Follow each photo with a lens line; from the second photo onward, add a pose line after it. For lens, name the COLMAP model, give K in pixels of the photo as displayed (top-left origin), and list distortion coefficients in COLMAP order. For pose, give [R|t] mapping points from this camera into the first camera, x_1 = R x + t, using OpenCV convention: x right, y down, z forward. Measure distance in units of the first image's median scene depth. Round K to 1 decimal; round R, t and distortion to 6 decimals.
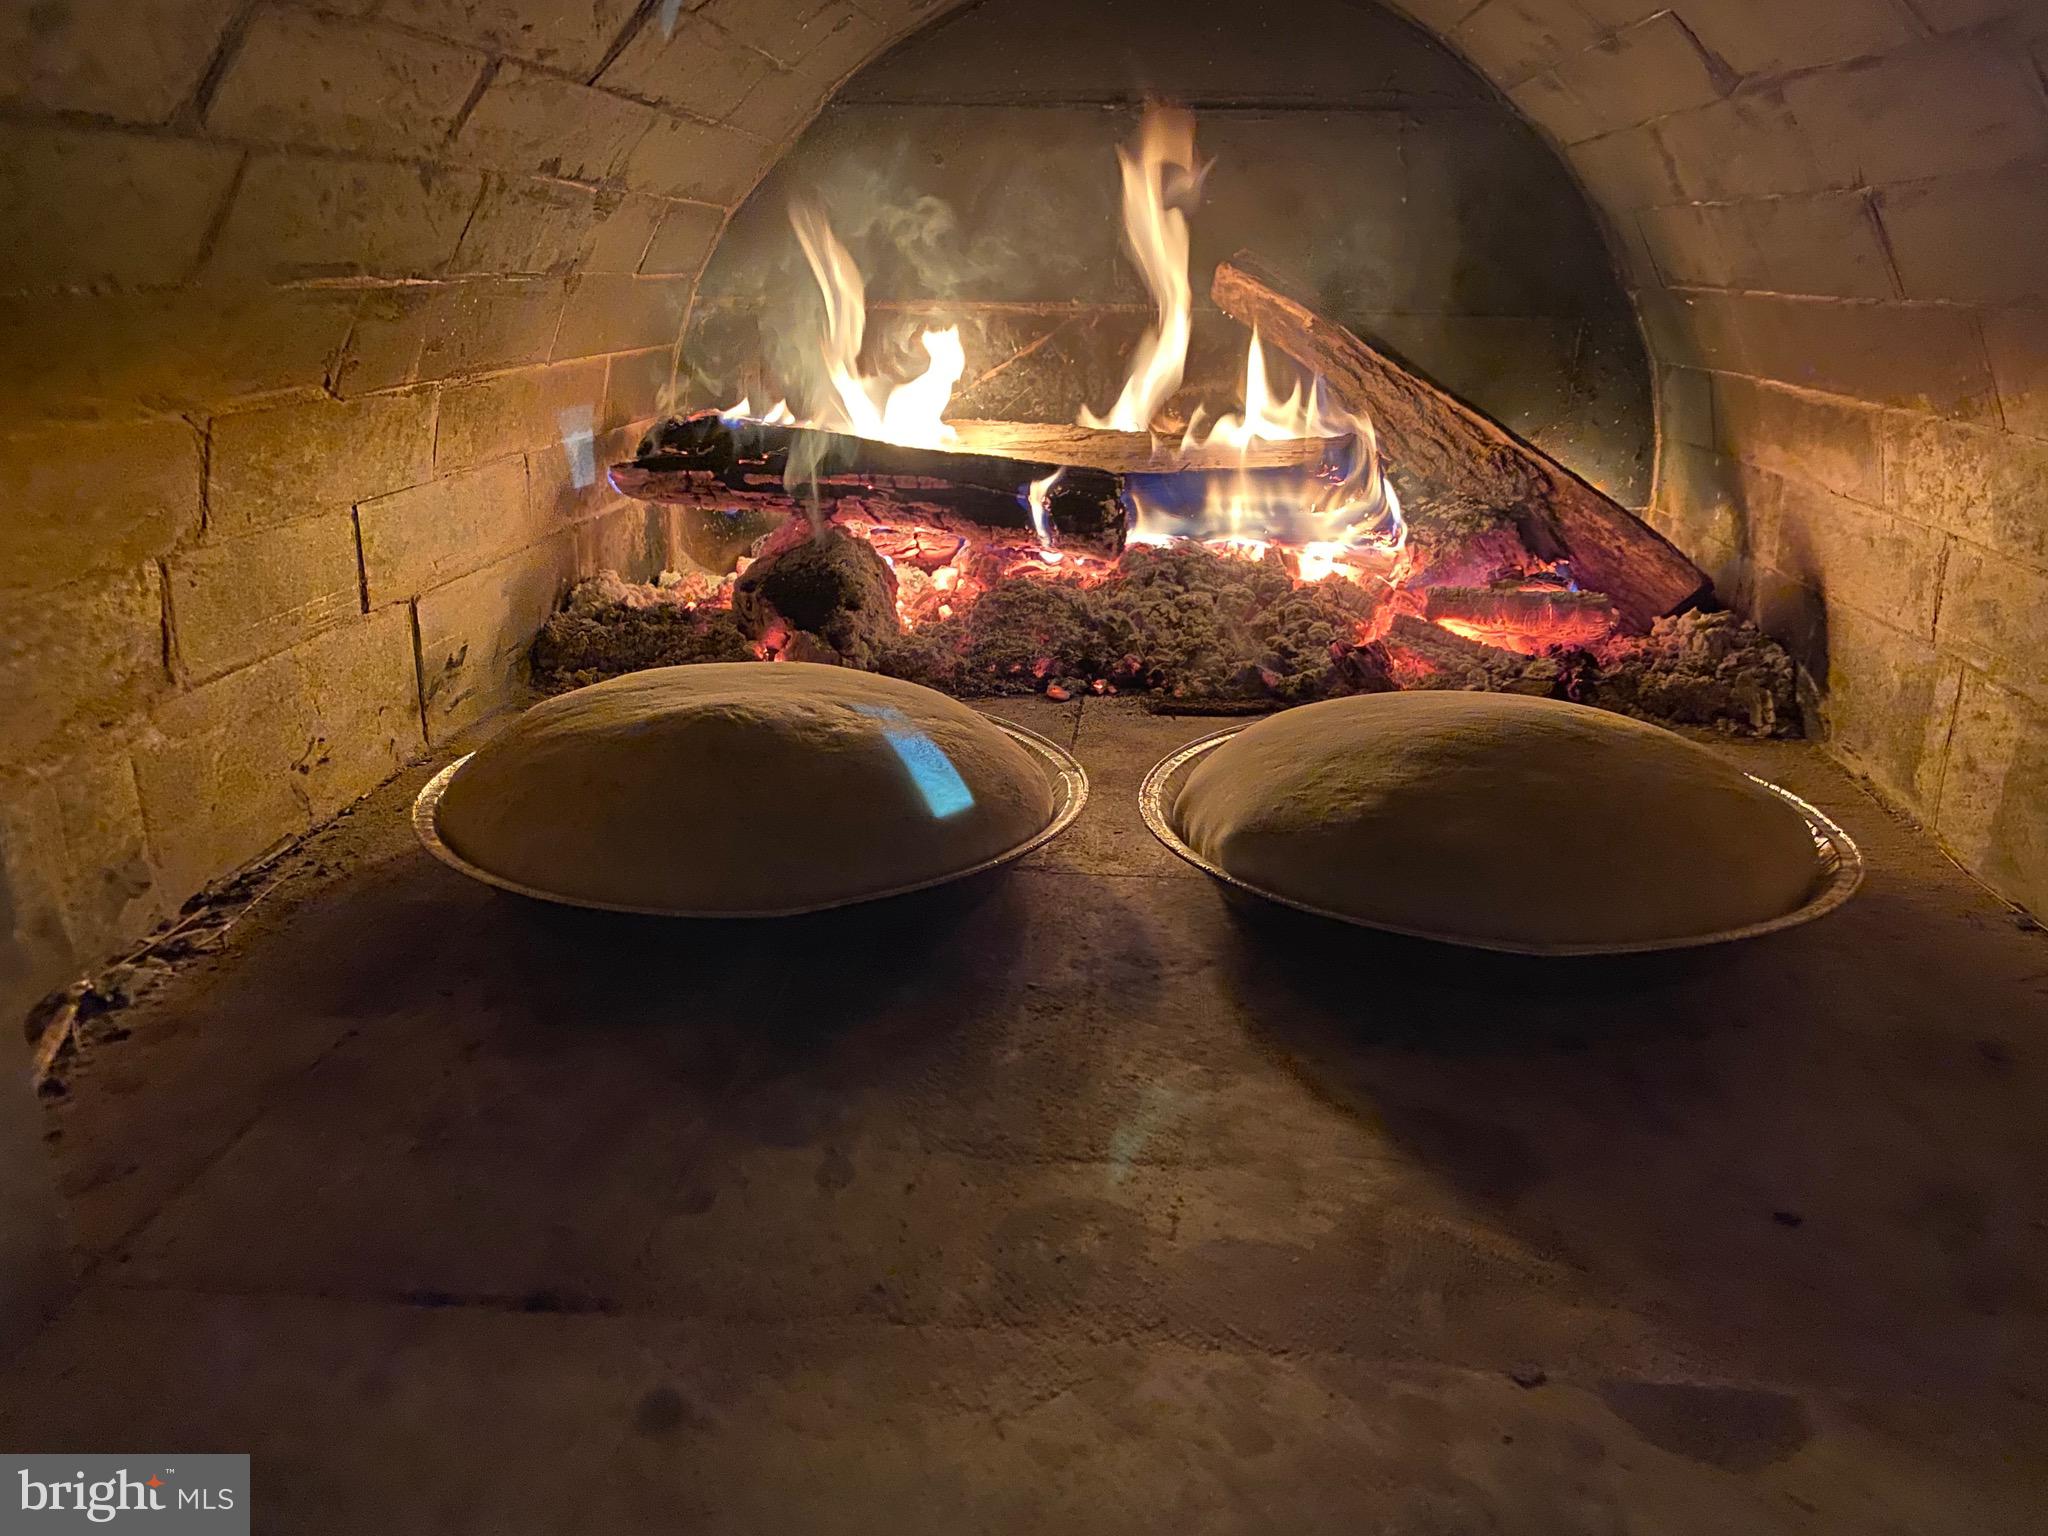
lens RADIAL K [[1560.1, 0, 1021.9], [0, 1560.1, 764.9], [0, 0, 1]] dist [0.015670, 0.002428]
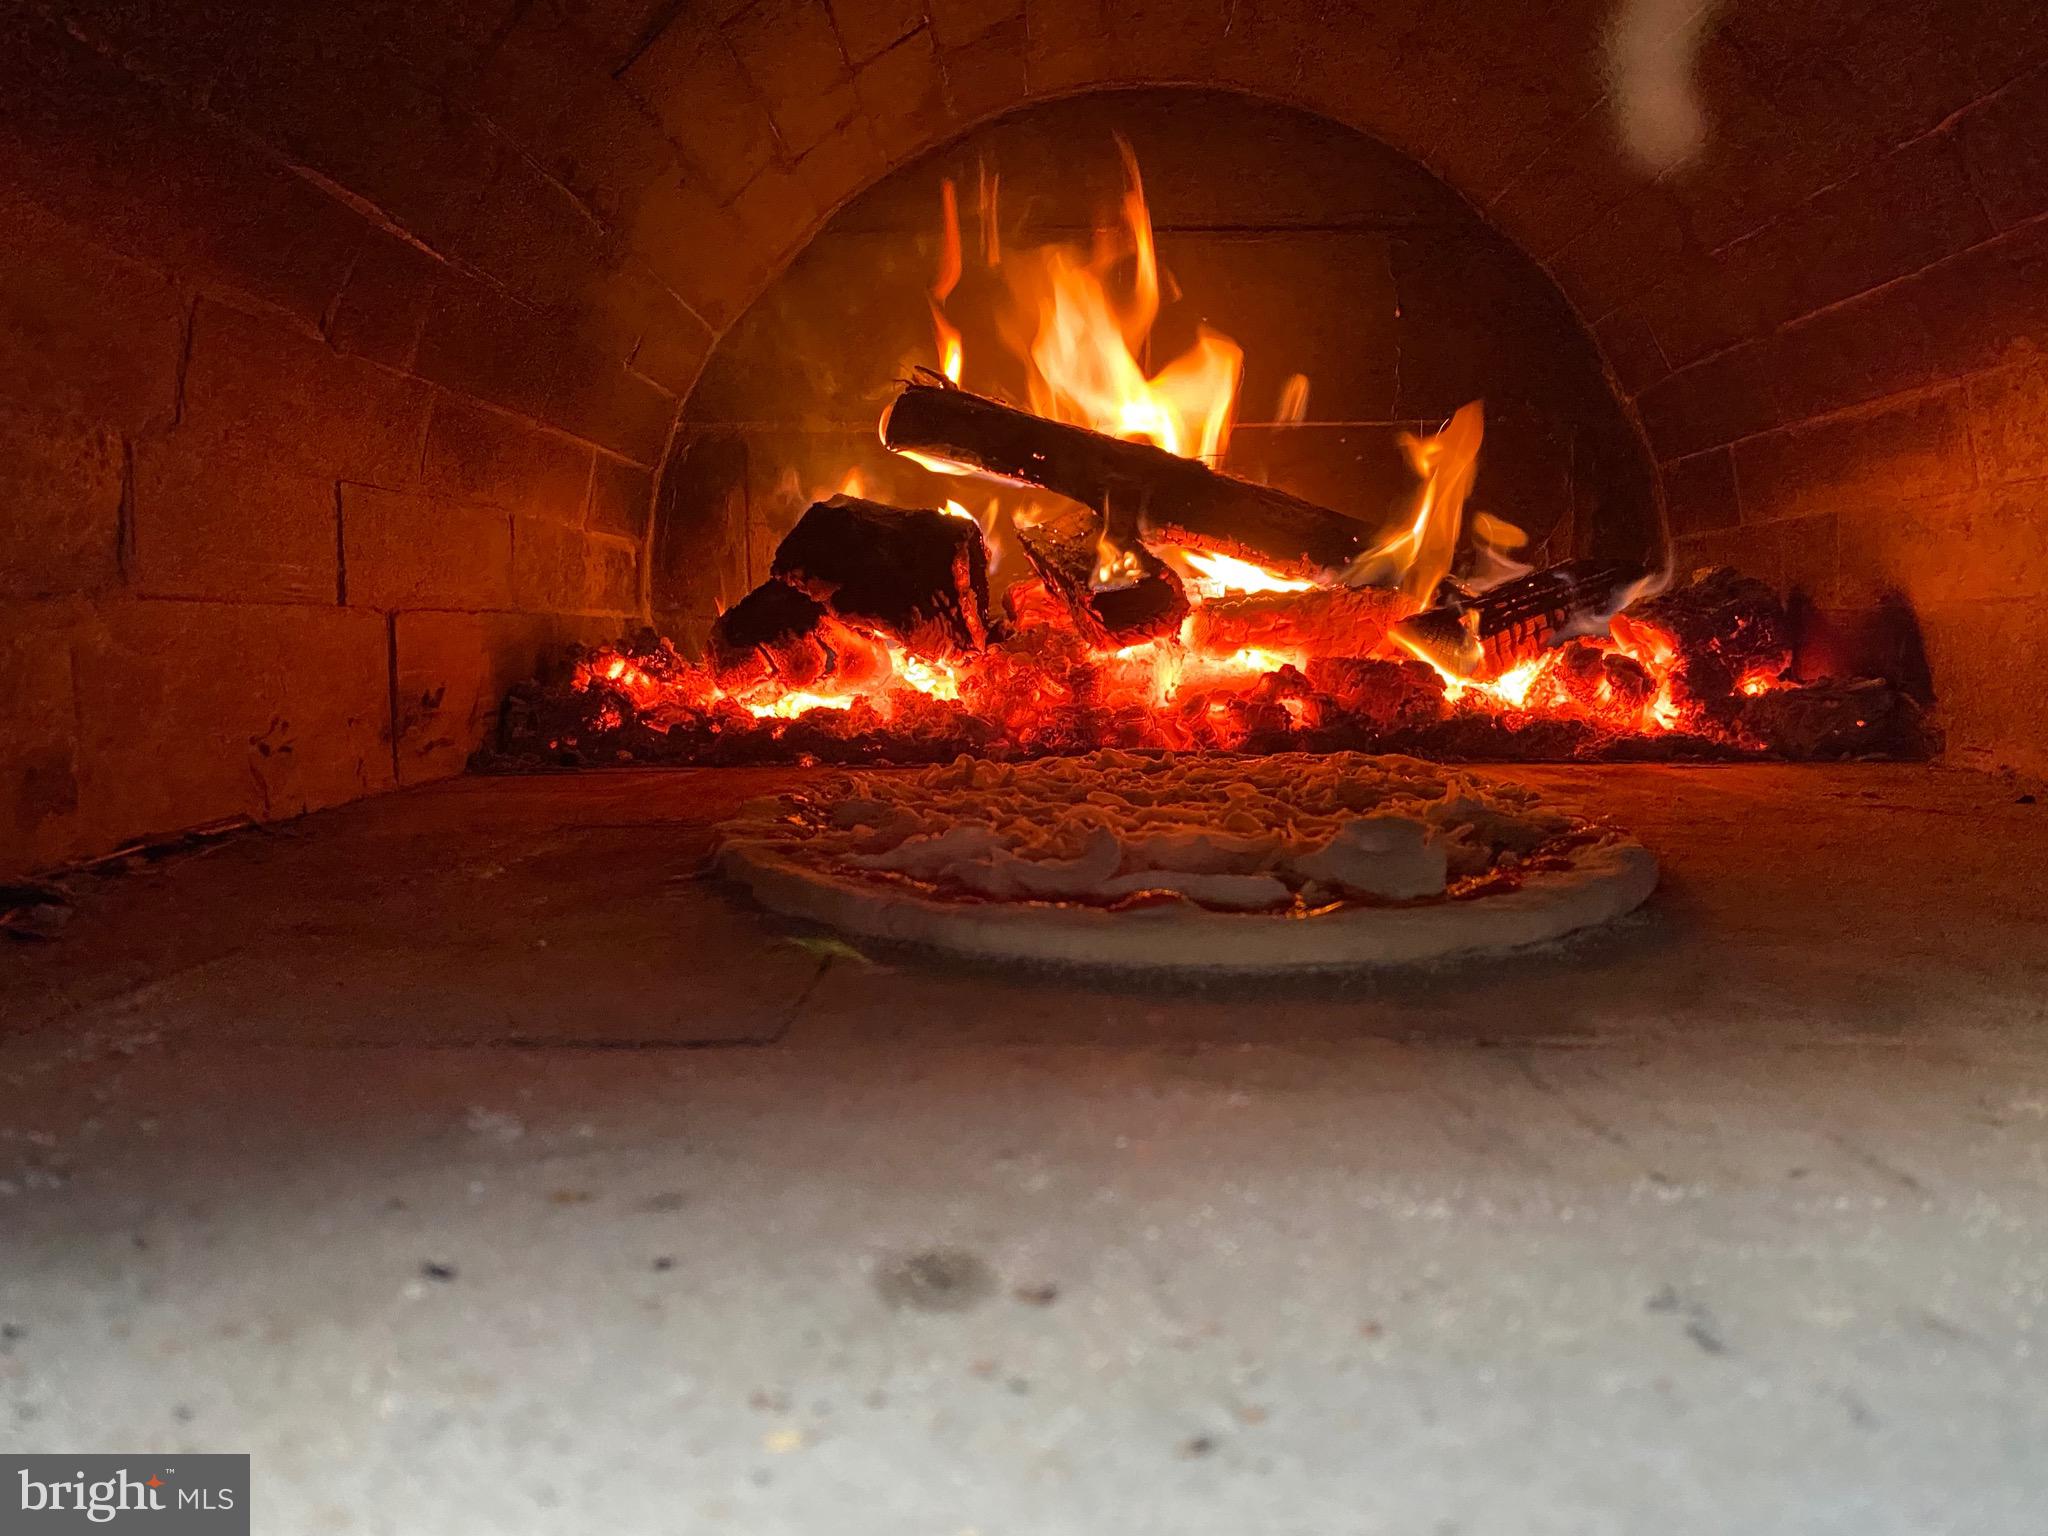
lens RADIAL K [[1560.1, 0, 1026.0], [0, 1560.1, 770.4], [0, 0, 1]] dist [0.015670, 0.002428]
pose [[0.997258, -0.022822, 0.070397, -0.103129], [0.038190, 0.973517, -0.225404, 0.204292], [-0.063389, 0.227474, 0.971719, 0.150155]]
